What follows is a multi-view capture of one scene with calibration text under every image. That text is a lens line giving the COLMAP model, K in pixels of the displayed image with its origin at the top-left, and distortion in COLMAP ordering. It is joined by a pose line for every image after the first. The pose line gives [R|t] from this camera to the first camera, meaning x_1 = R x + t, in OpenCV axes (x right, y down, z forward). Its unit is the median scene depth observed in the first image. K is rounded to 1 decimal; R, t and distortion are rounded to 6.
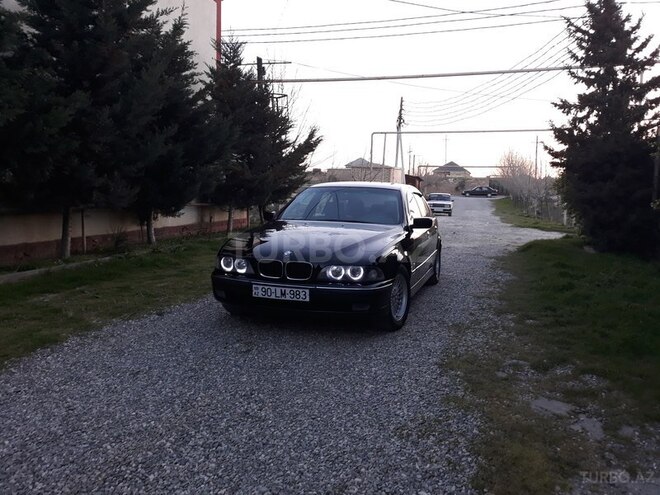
lens RADIAL K [[542.9, 0, 332.6], [0, 542.9, 245.7], [0, 0, 1]] dist [0.053844, -0.121495]
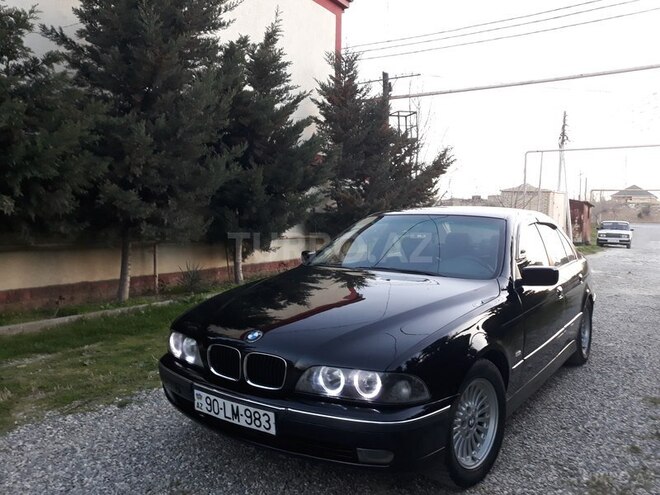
lens RADIAL K [[542.9, 0, 332.6], [0, 542.9, 245.7], [0, 0, 1]] dist [0.053844, -0.121495]
pose [[0.957816, 0.004657, -0.287346, 0.064917], [-0.019876, 0.998548, -0.050068, -0.021863], [0.286695, 0.053668, 0.956517, 0.207496]]
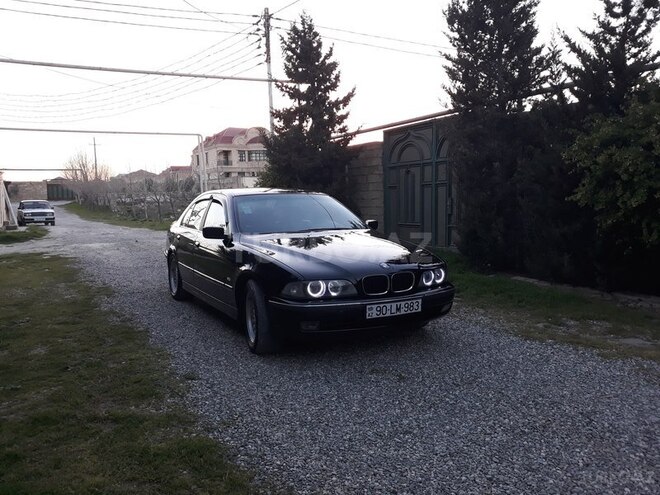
lens RADIAL K [[546.4, 0, 335.2], [0, 546.4, 249.3], [0, 0, 1]] dist [0.005292, -0.022762]
pose [[0.685209, -0.107024, 0.720440, -0.346040], [0.105446, 0.993301, 0.047269, -0.028791], [-0.720673, 0.043578, 0.691904, 0.174716]]
